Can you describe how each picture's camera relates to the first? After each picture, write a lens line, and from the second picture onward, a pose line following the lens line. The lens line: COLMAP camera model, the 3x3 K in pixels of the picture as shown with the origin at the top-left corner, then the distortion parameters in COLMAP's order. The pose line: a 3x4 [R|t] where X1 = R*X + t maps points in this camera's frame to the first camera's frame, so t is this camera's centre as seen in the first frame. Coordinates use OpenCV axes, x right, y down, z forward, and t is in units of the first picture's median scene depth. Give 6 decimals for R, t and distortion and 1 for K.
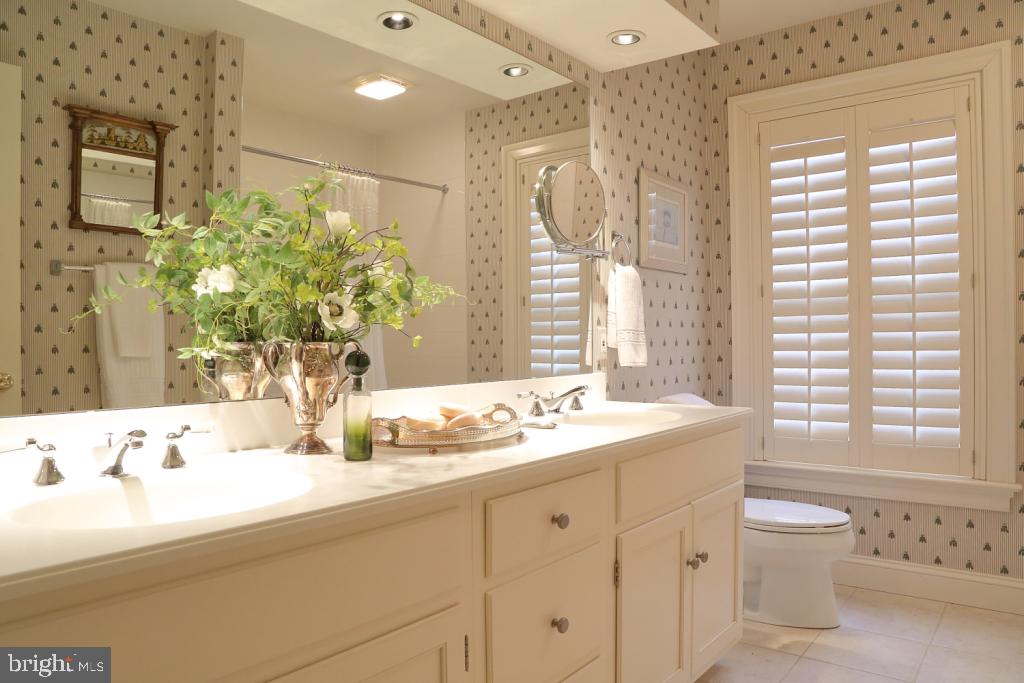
lens RADIAL K [[728.9, 0, 512.0], [0, 728.9, 341.5], [0, 0, 1]] dist [-0.106996, 0.057600]
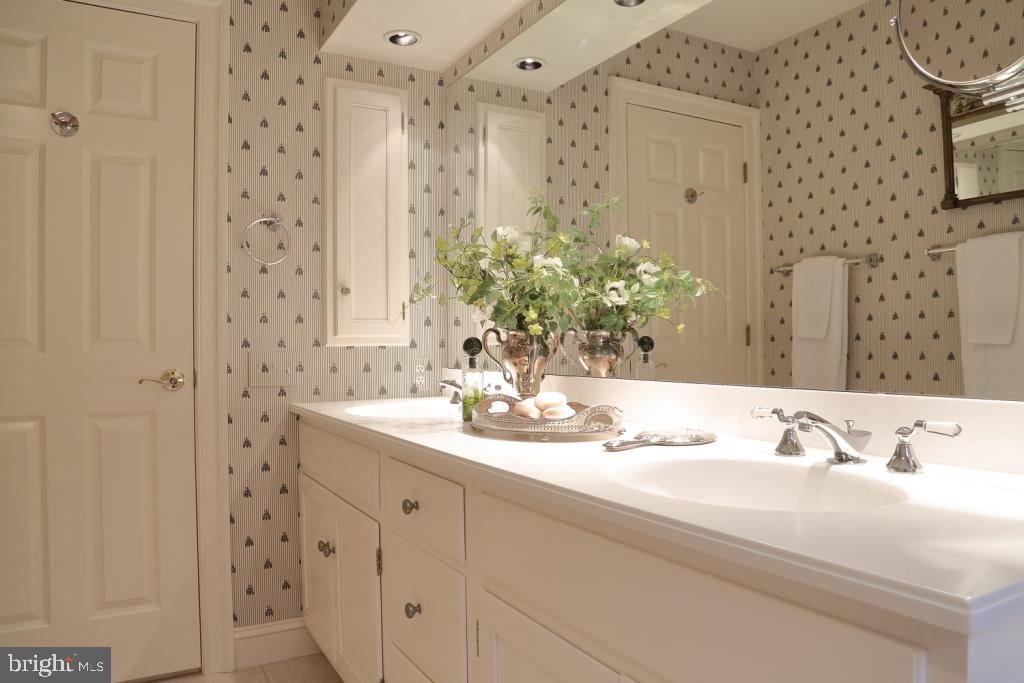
lens RADIAL K [[728.9, 0, 512.0], [0, 728.9, 341.5], [0, 0, 1]] dist [-0.106996, 0.057600]
pose [[-0.383028, 0.008582, -0.923697, 0.528056], [0.012282, 0.999916, 0.004198, 0.009334], [0.923655, -0.009737, -0.383101, 0.873460]]
